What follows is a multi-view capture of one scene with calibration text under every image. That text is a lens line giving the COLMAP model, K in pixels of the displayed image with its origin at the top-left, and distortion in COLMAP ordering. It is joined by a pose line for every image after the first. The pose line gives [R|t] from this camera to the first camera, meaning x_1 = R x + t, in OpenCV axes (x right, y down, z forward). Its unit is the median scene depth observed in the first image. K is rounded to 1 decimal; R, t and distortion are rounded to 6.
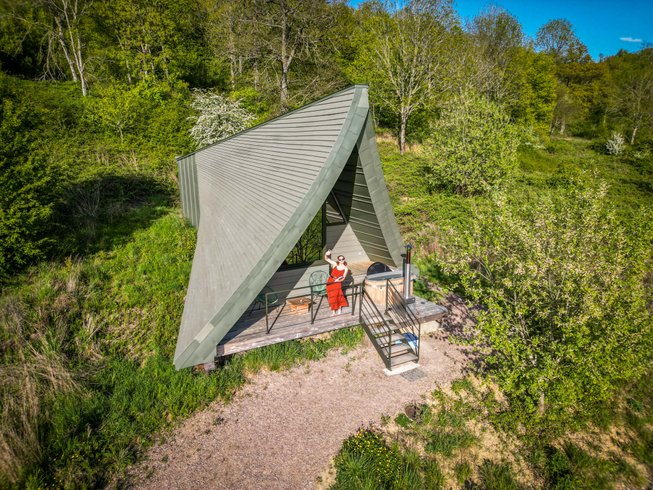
lens RADIAL K [[461.1, 0, 326.5], [0, 461.1, 245.0], [0, 0, 1]] dist [0.029453, -0.005188]
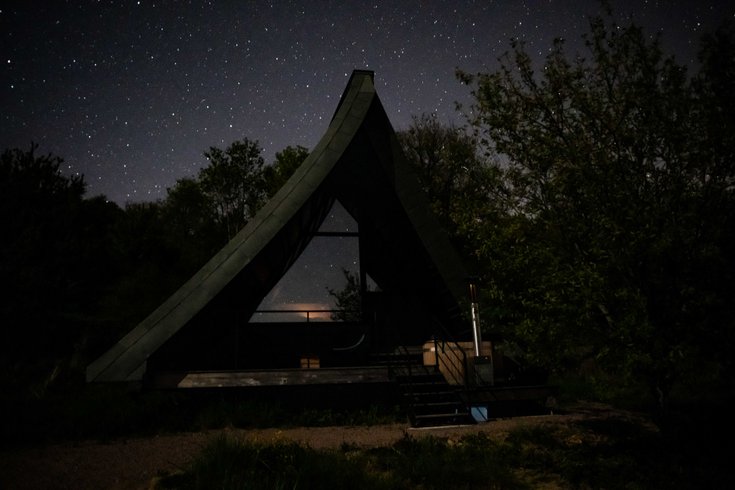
lens RADIAL K [[540.3, 0, 367.5], [0, 540.3, 245.0], [0, 0, 1]] dist [-0.029848, 0.006397]
pose [[0.946210, -0.131831, -0.295477, 0.288724], [-0.027647, 0.876944, -0.479796, 0.365473], [0.322369, 0.462157, 0.826129, 0.269791]]
